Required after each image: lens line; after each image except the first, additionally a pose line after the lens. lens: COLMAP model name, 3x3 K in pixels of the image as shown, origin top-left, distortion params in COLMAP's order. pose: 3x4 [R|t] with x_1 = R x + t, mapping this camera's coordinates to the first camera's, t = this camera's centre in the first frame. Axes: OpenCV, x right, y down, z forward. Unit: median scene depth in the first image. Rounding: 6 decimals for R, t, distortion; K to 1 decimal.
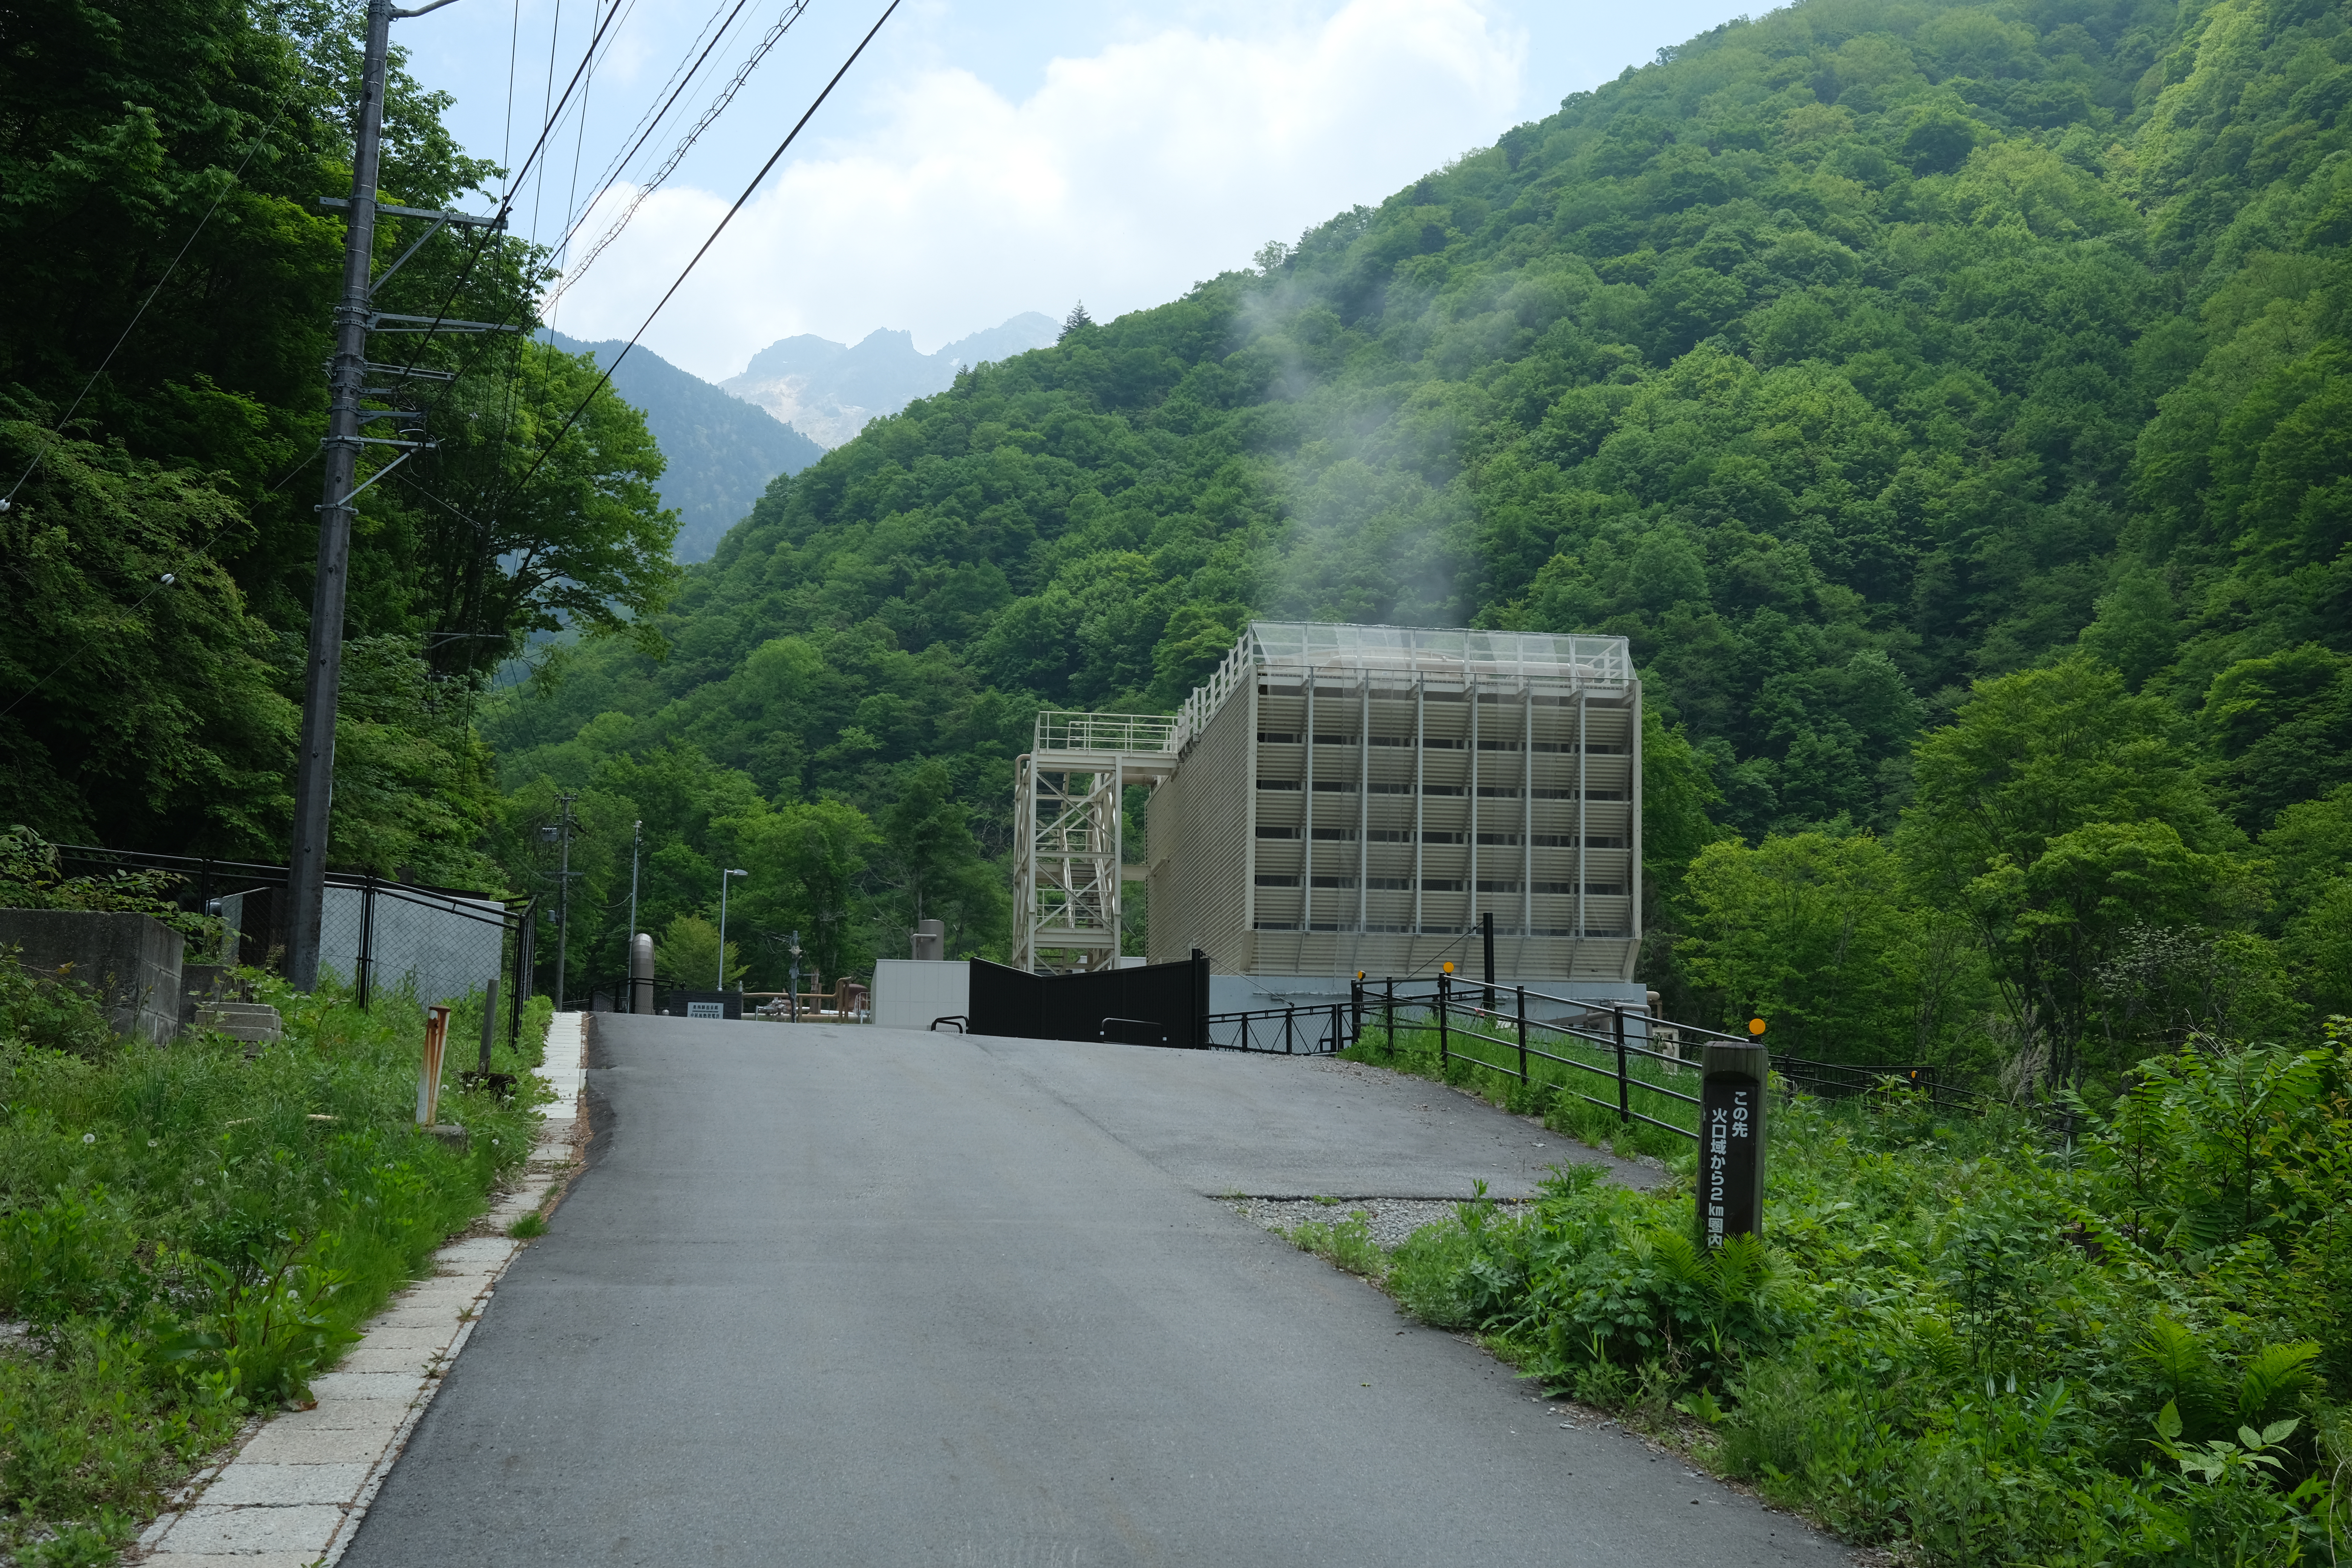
lens RADIAL K [[2376.5, 0, 1176.0], [0, 2376.5, 784.0], [0, 0, 1]] dist [-0.062487, 0.152974]
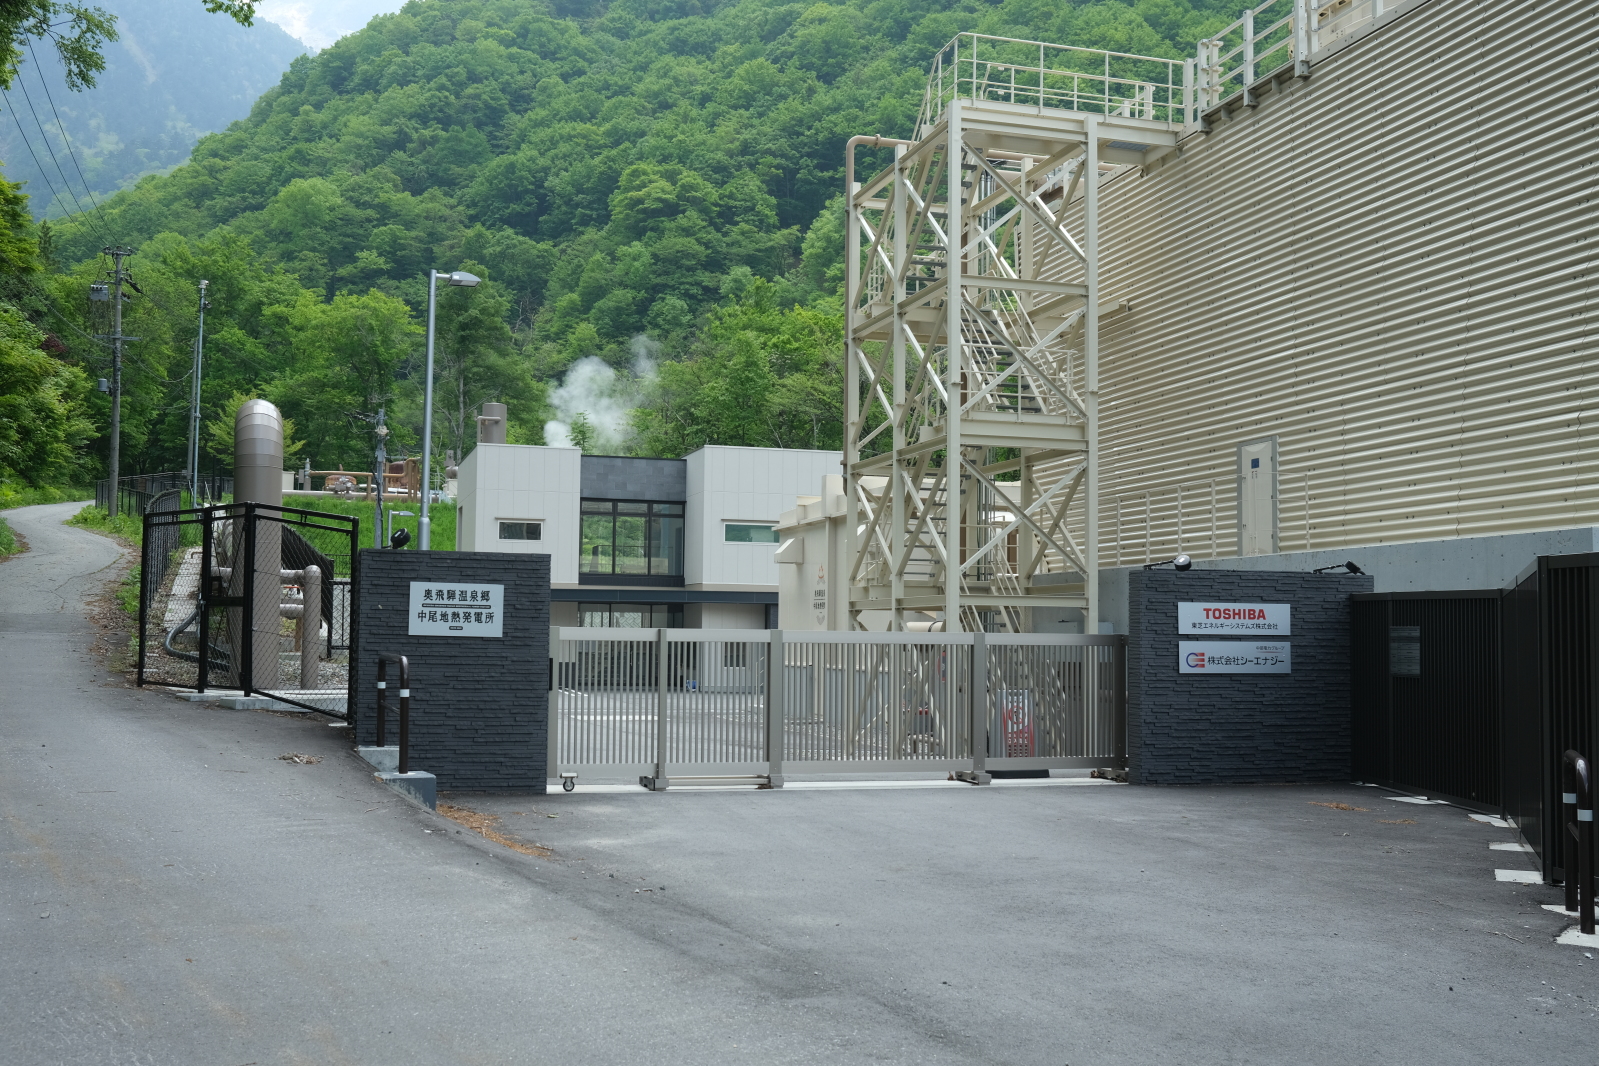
lens RADIAL K [[1615.7, 0, 799.5], [0, 1615.7, 533.0], [0, 0, 1]] dist [-0.062487, 0.152974]
pose [[0.989793, 0.017553, 0.141427, -0.024571], [-0.035798, 0.991190, 0.127515, 0.006760], [-0.137942, -0.131276, 0.981702, 0.100501]]
